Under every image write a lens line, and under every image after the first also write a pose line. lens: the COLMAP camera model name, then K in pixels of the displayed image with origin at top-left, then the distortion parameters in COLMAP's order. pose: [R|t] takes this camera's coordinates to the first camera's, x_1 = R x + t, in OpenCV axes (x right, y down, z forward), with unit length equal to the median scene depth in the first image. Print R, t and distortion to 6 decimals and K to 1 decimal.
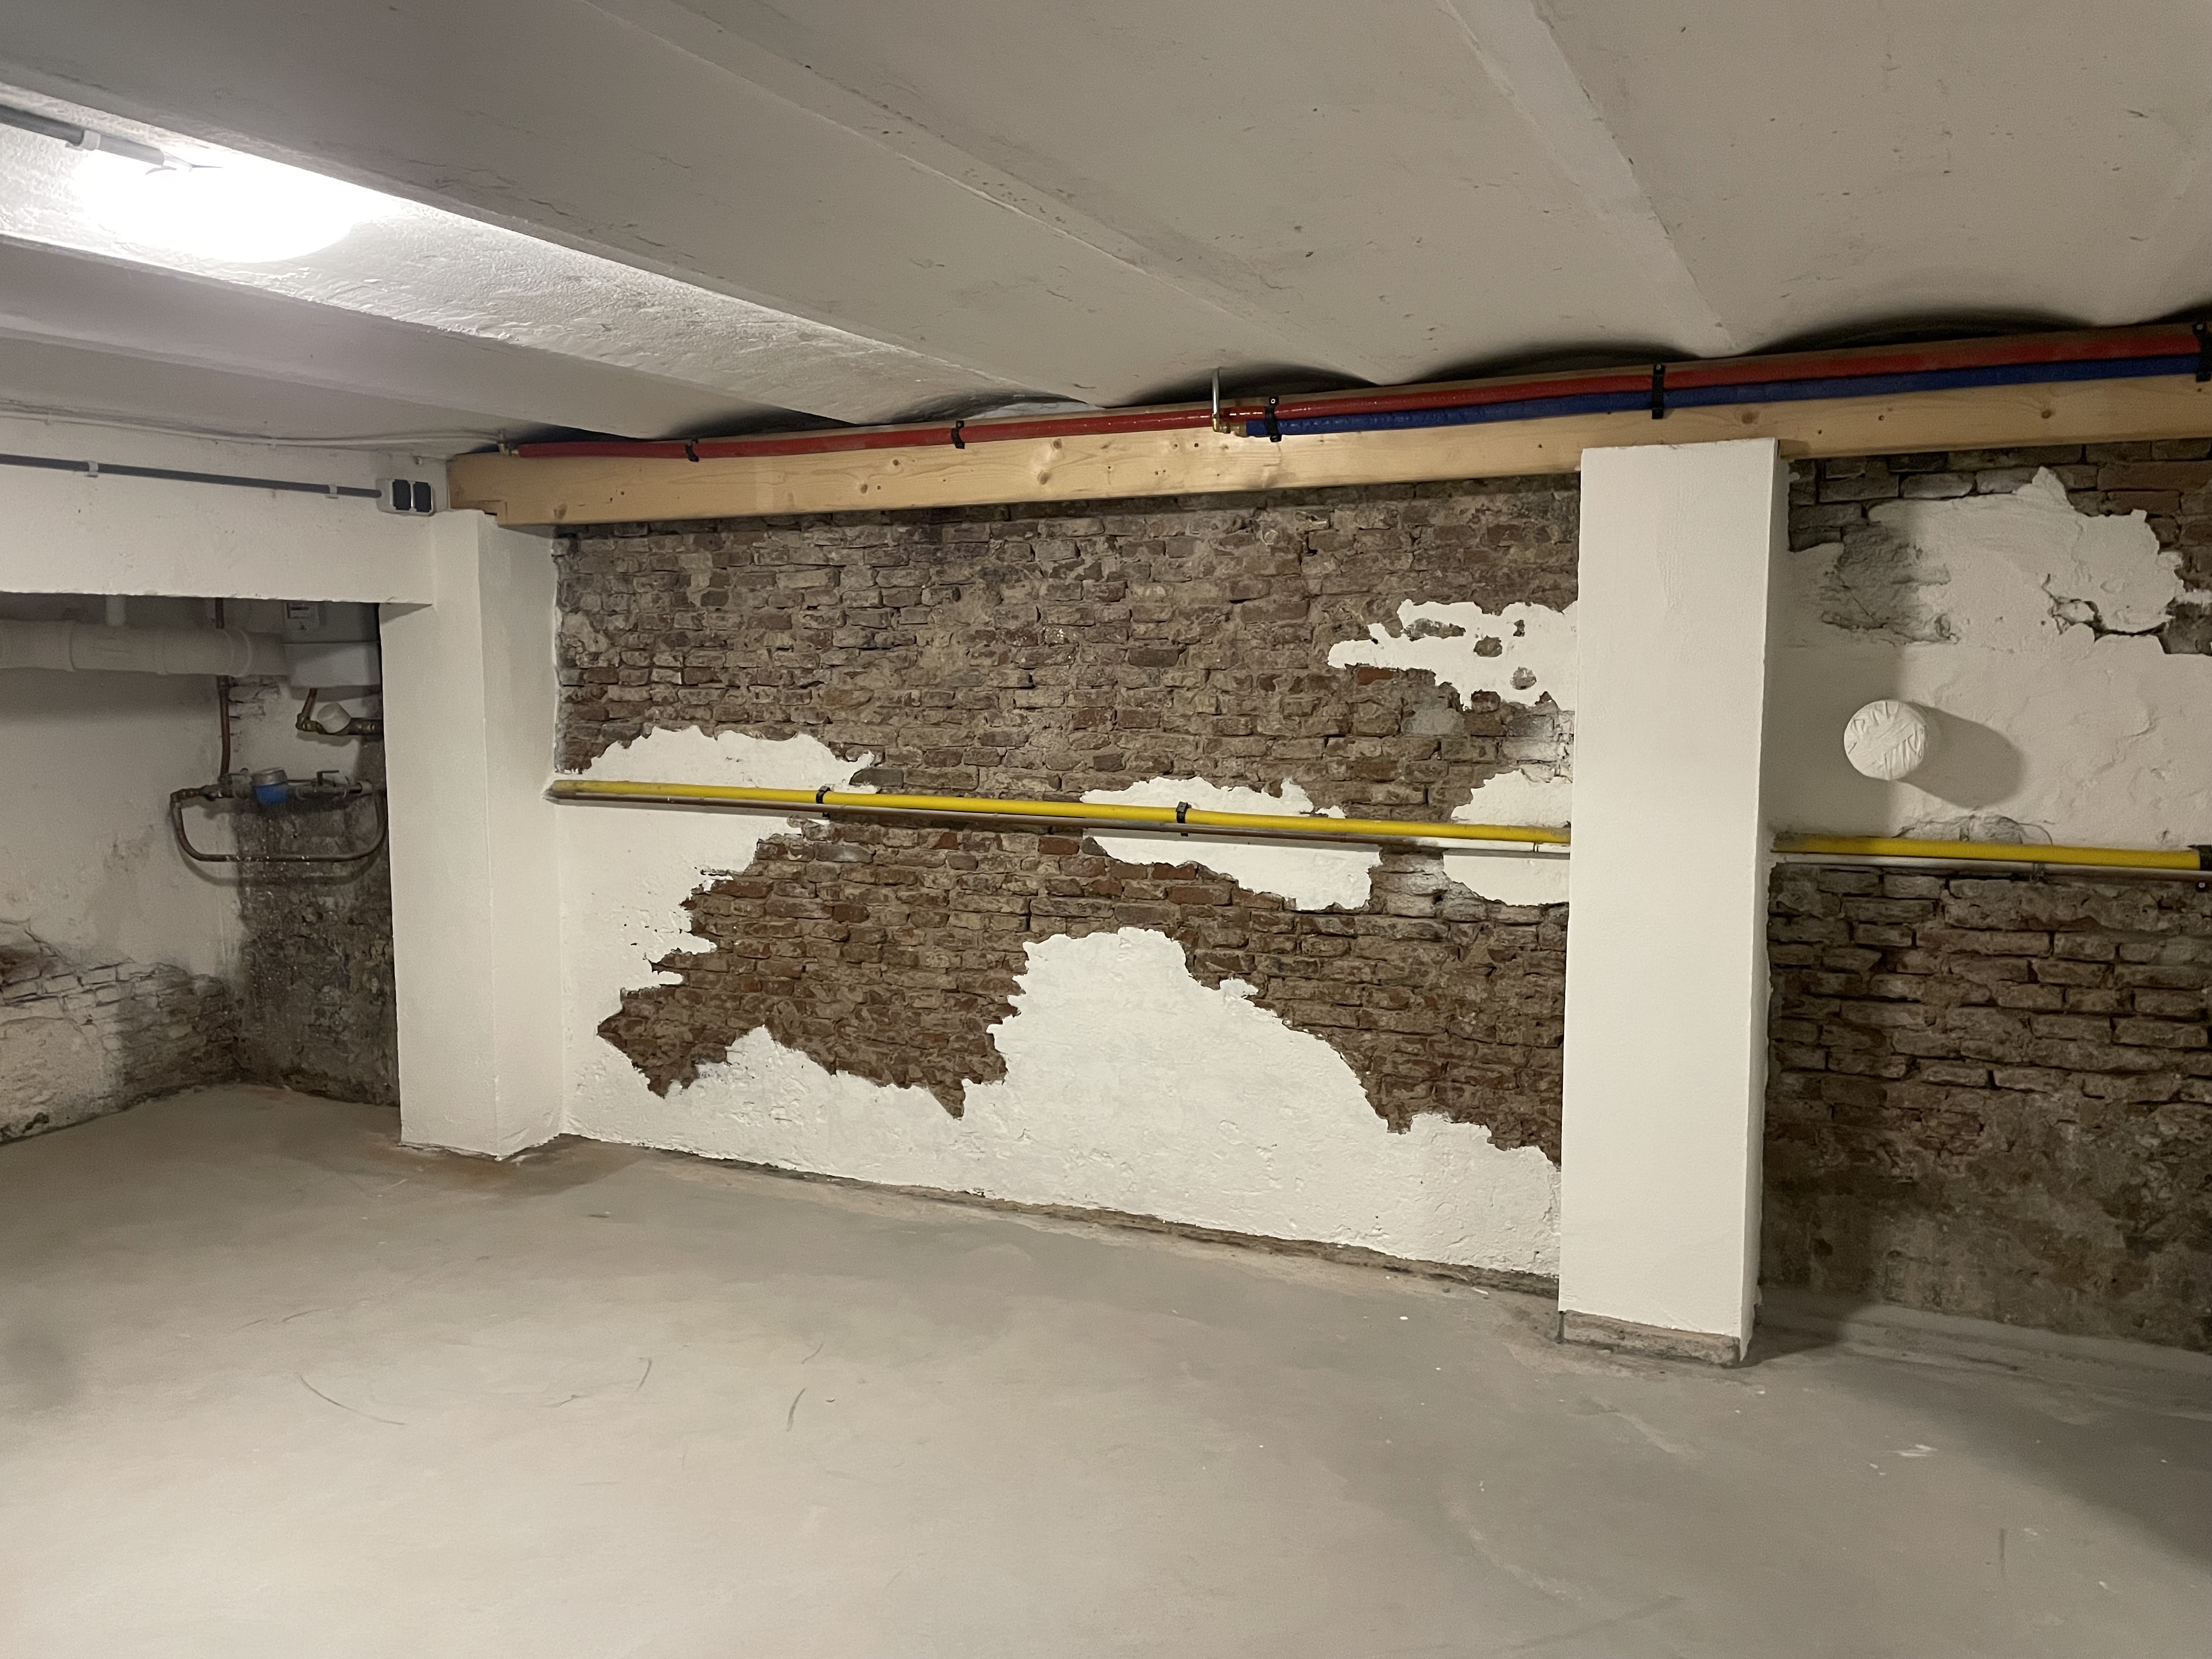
lens RADIAL K [[1658.9, 0, 1130.5], [0, 1658.9, 808.0], [0, 0, 1]] dist [0.103119, -0.135549]
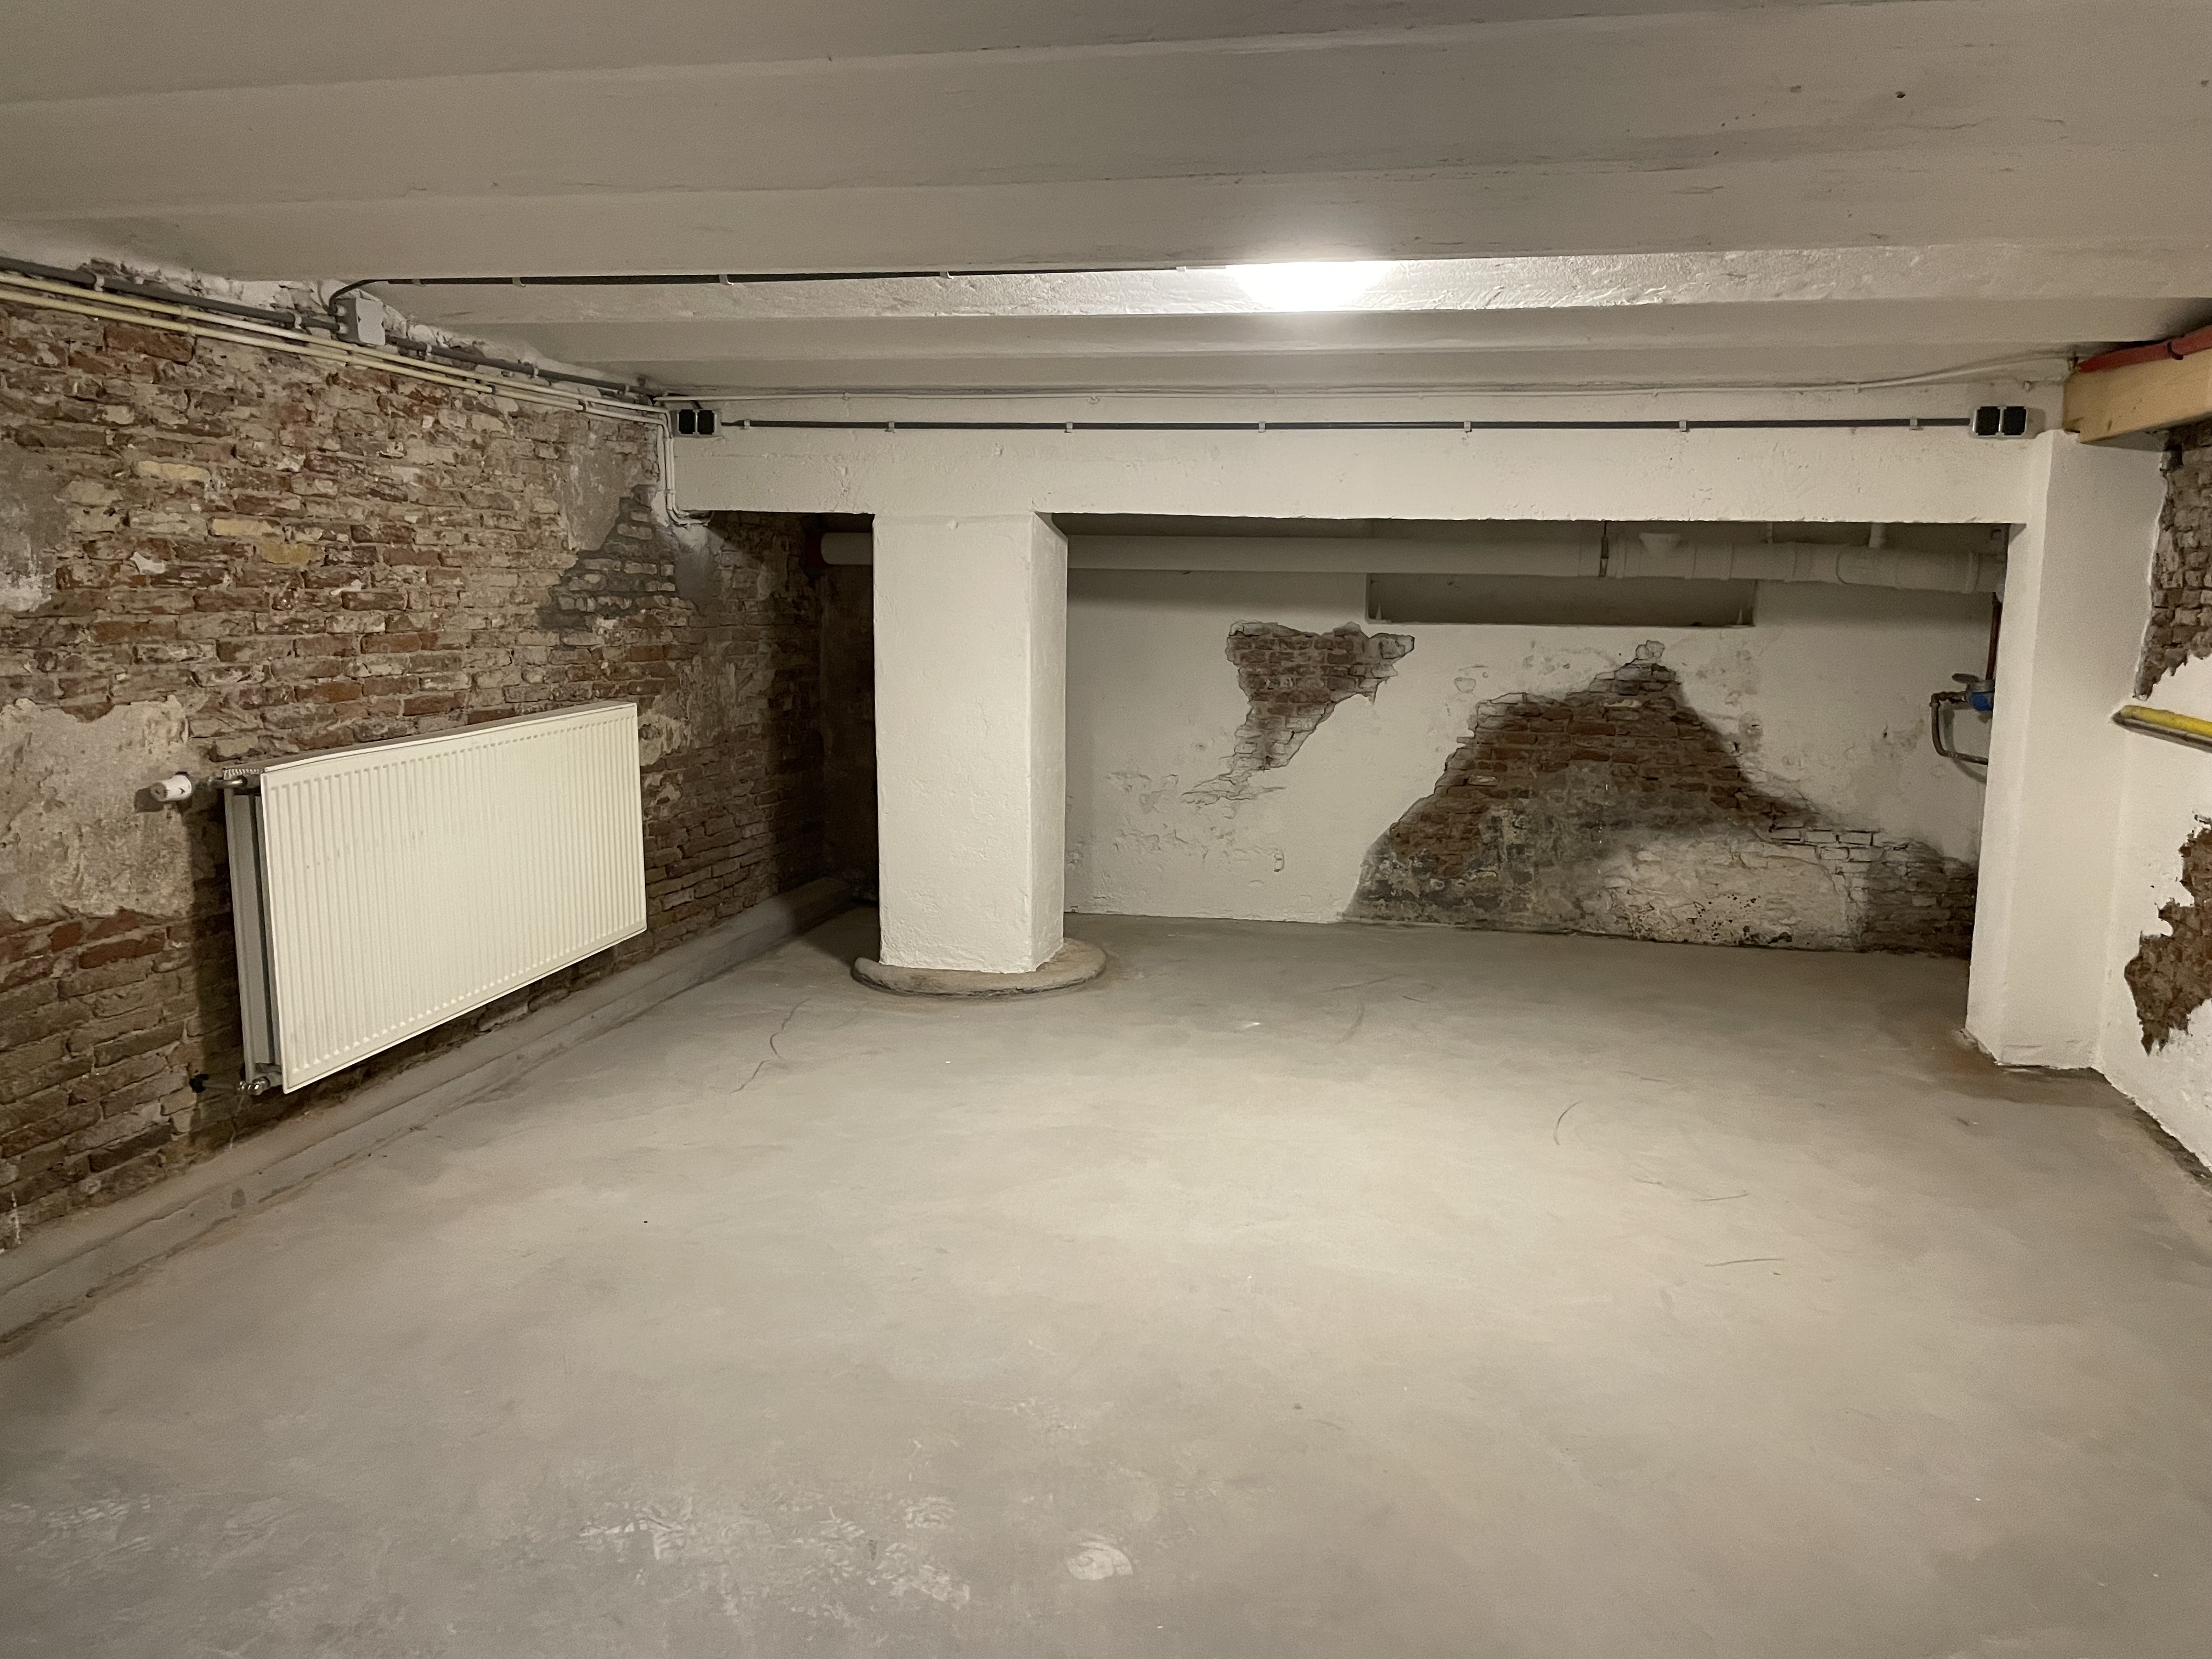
lens RADIAL K [[1658.9, 0, 1130.5], [0, 1658.9, 808.0], [0, 0, 1]] dist [0.103119, -0.135549]
pose [[0.230587, 0.146950, -0.961892, 0.469453], [-0.112893, 0.985895, 0.123554, -0.013784], [0.966481, 0.080101, 0.243924, 0.215662]]
